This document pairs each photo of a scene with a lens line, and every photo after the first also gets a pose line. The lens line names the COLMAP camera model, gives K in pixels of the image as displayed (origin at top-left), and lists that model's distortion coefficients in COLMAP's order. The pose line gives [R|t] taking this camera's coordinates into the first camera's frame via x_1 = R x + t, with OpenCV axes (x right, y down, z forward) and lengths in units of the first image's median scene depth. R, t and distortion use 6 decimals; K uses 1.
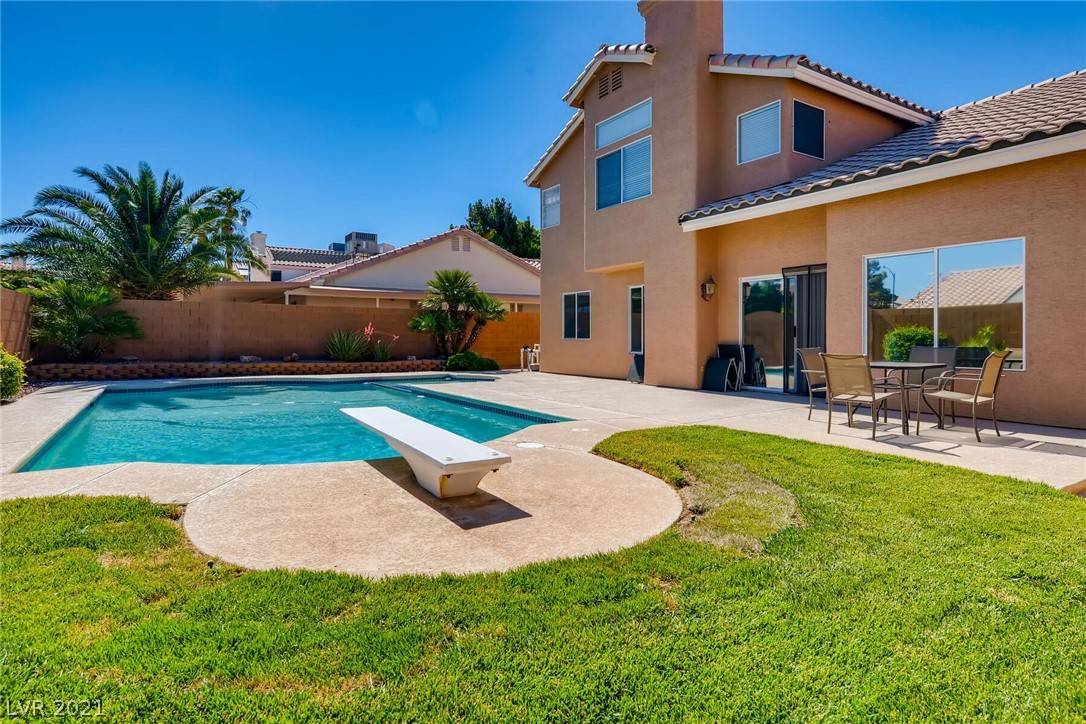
lens RADIAL K [[579.6, 0, 523.2], [0, 579.6, 331.5], [0, 0, 1]] dist [-0.001704, 0.003820]
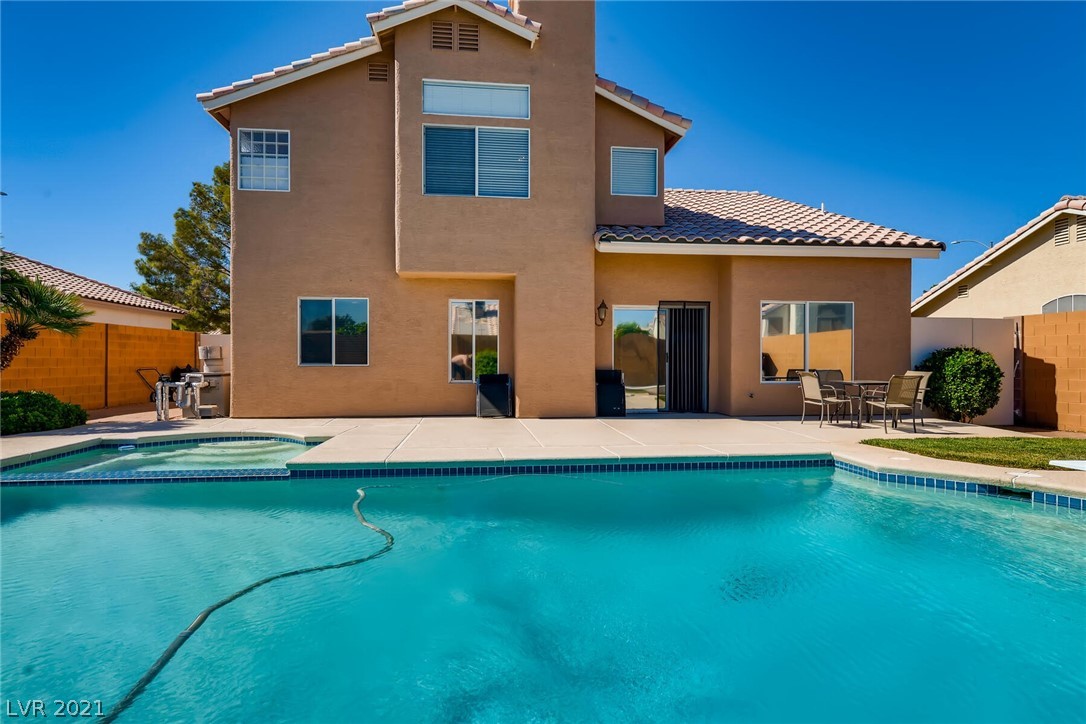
lens RADIAL K [[579.6, 0, 542.8], [0, 579.6, 360.7], [0, 0, 1]] dist [-0.001704, 0.003820]
pose [[0.416875, -0.005710, 0.908946, -0.533517], [-0.009179, 0.999903, 0.010491, -0.002420], [-0.908917, -0.012717, 0.416783, 0.586964]]
